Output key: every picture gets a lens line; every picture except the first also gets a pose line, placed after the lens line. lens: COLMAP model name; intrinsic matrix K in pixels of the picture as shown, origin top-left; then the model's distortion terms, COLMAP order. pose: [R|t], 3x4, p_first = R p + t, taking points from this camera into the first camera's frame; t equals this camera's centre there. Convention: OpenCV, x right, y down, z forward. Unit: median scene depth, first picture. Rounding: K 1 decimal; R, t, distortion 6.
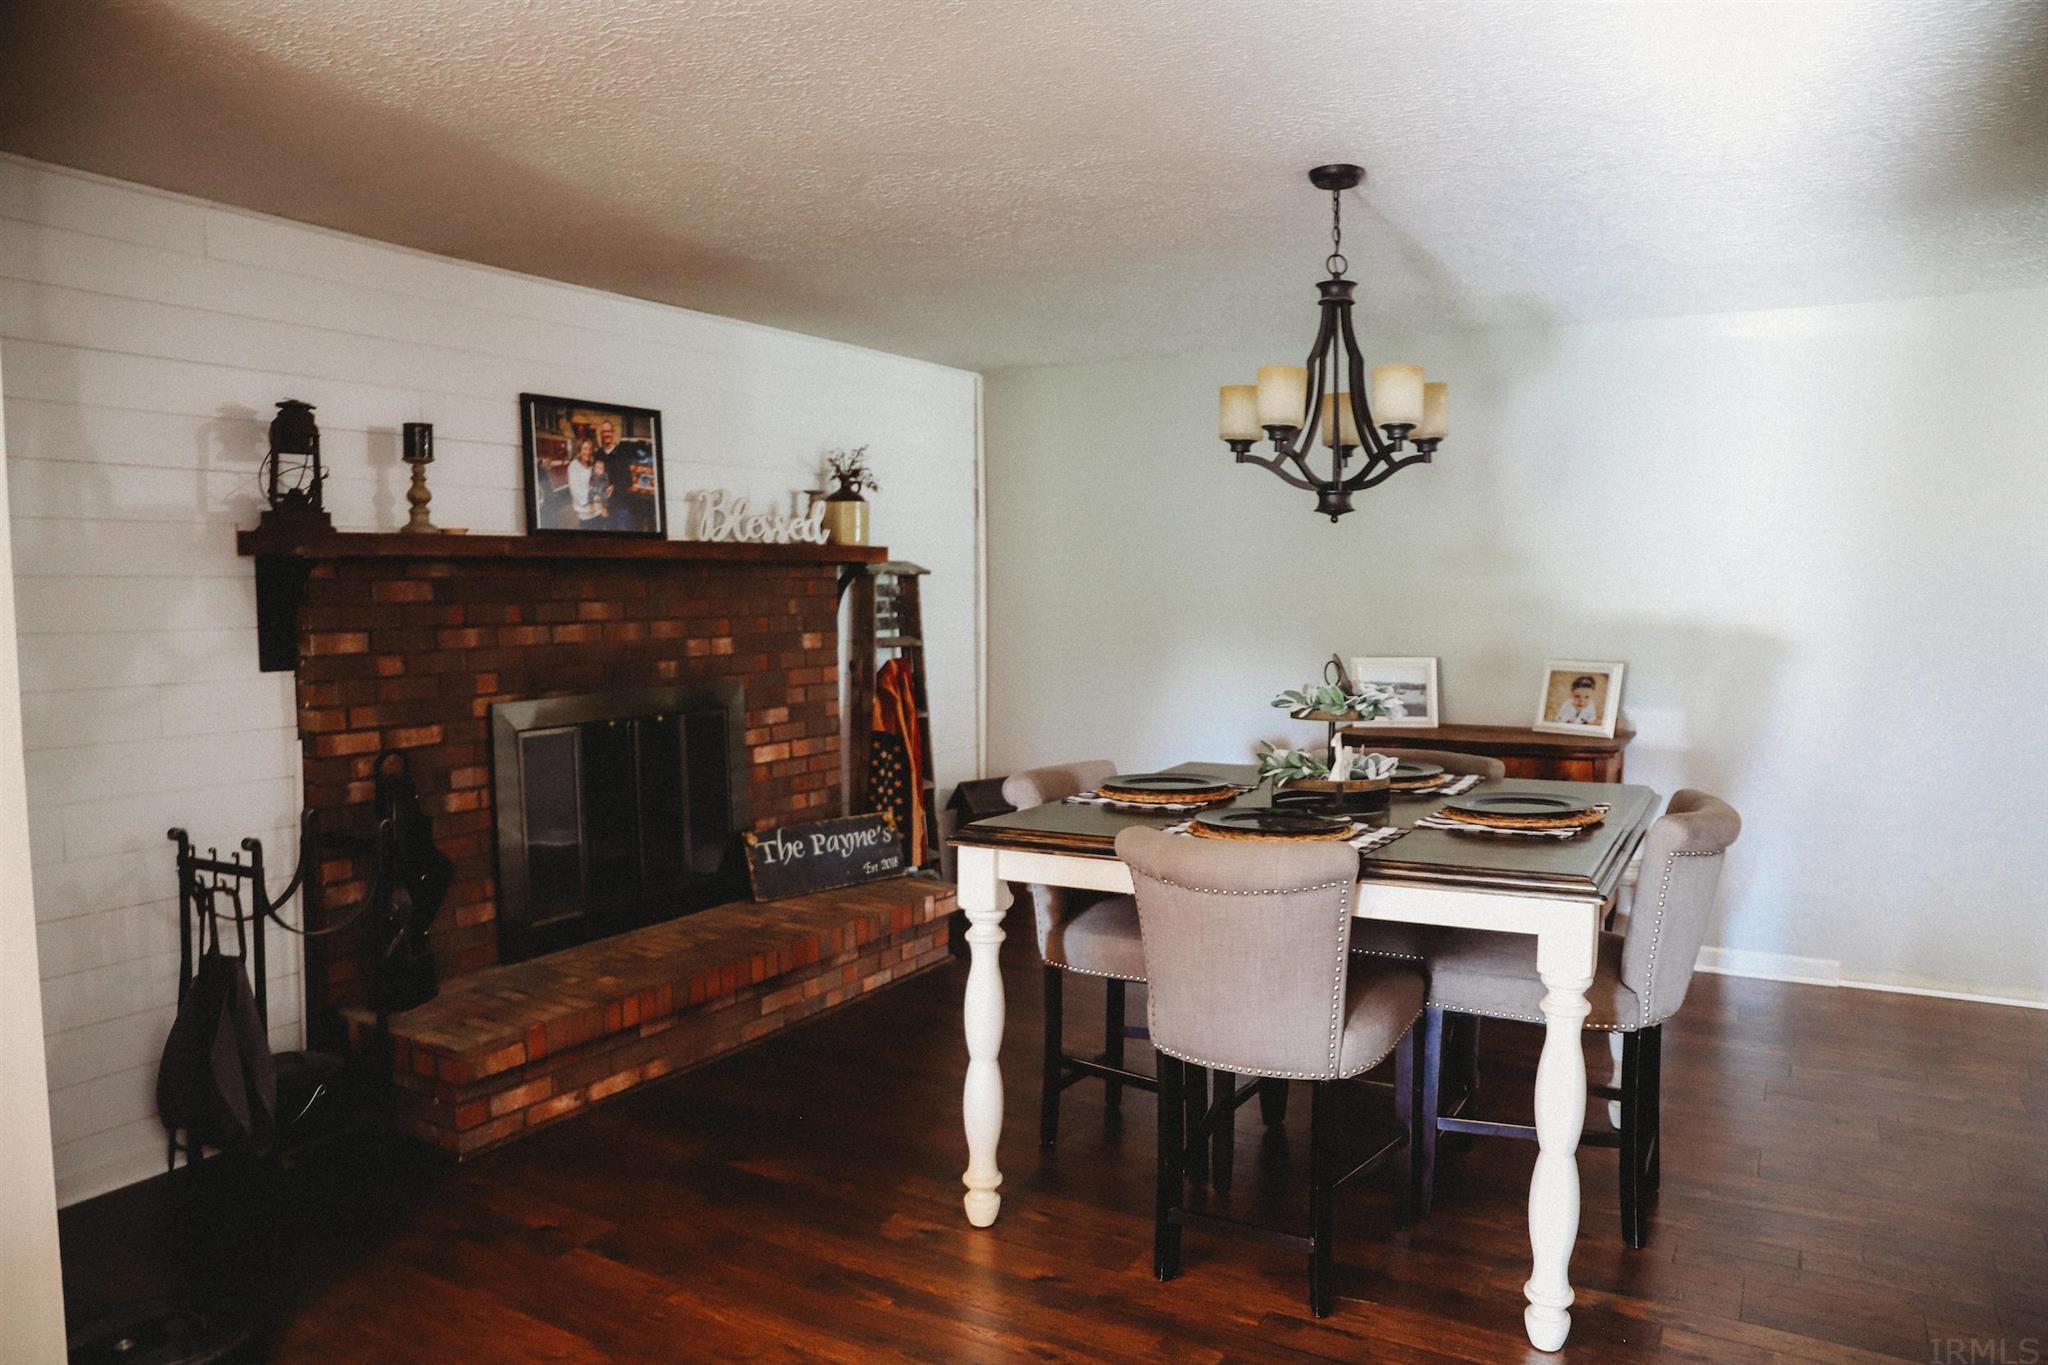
lens RADIAL K [[1421.8, 0, 993.3], [0, 1421.8, 683.6], [0, 0, 1]] dist [-0.080876, 0.000857]
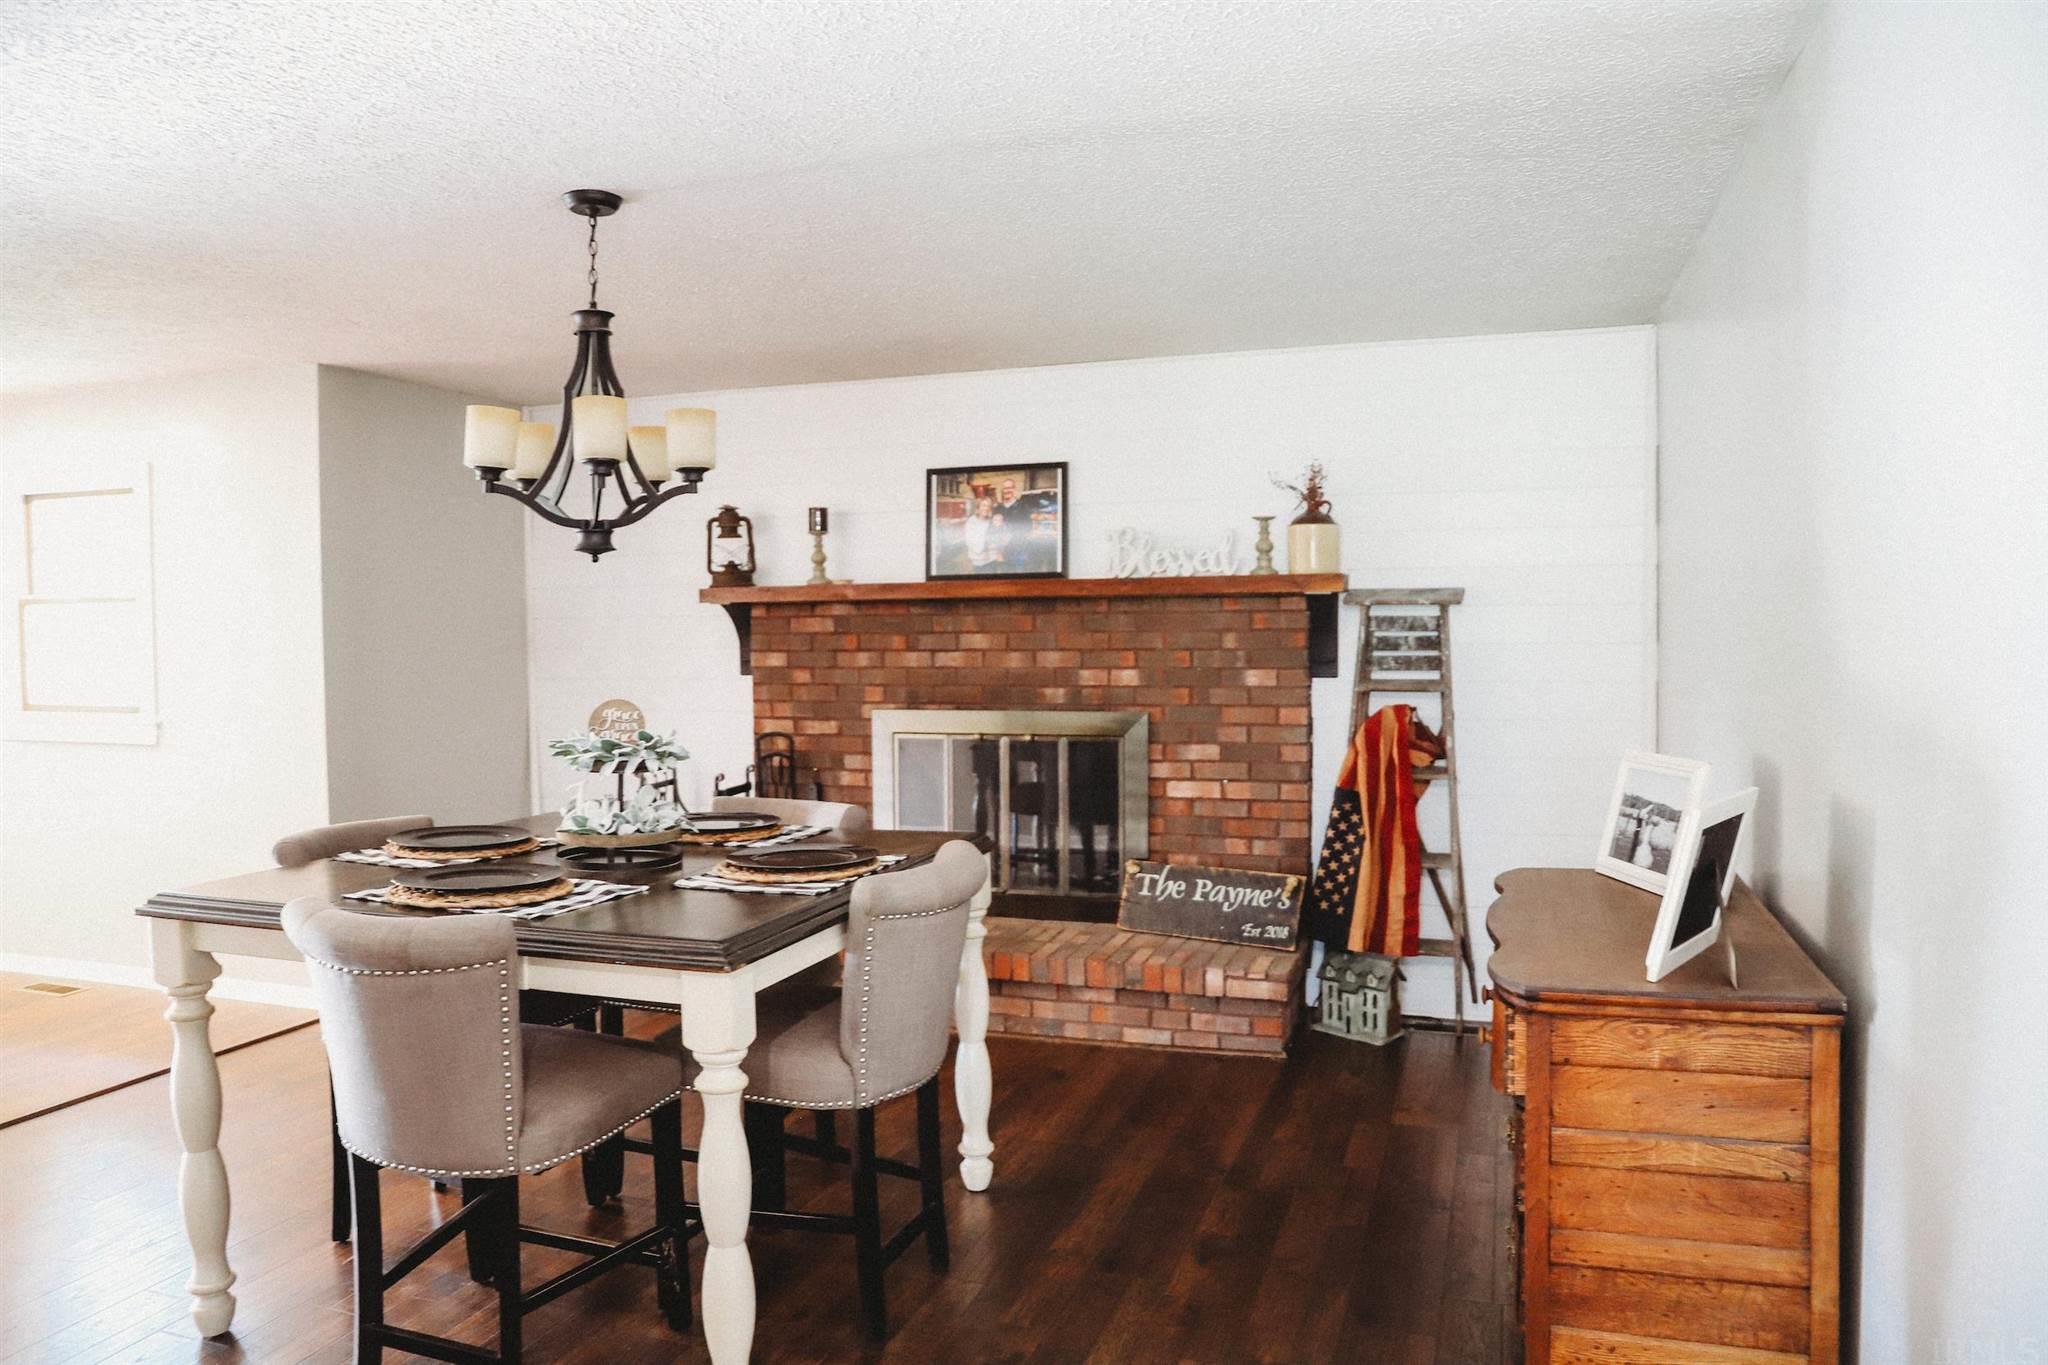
lens RADIAL K [[1421.8, 0, 993.3], [0, 1421.8, 683.6], [0, 0, 1]] dist [-0.080876, 0.000857]
pose [[0.199340, 0.046586, -0.978822, 0.870687], [-0.058742, 0.997641, 0.035519, -0.057277], [0.978168, 0.050418, 0.201606, 0.747135]]
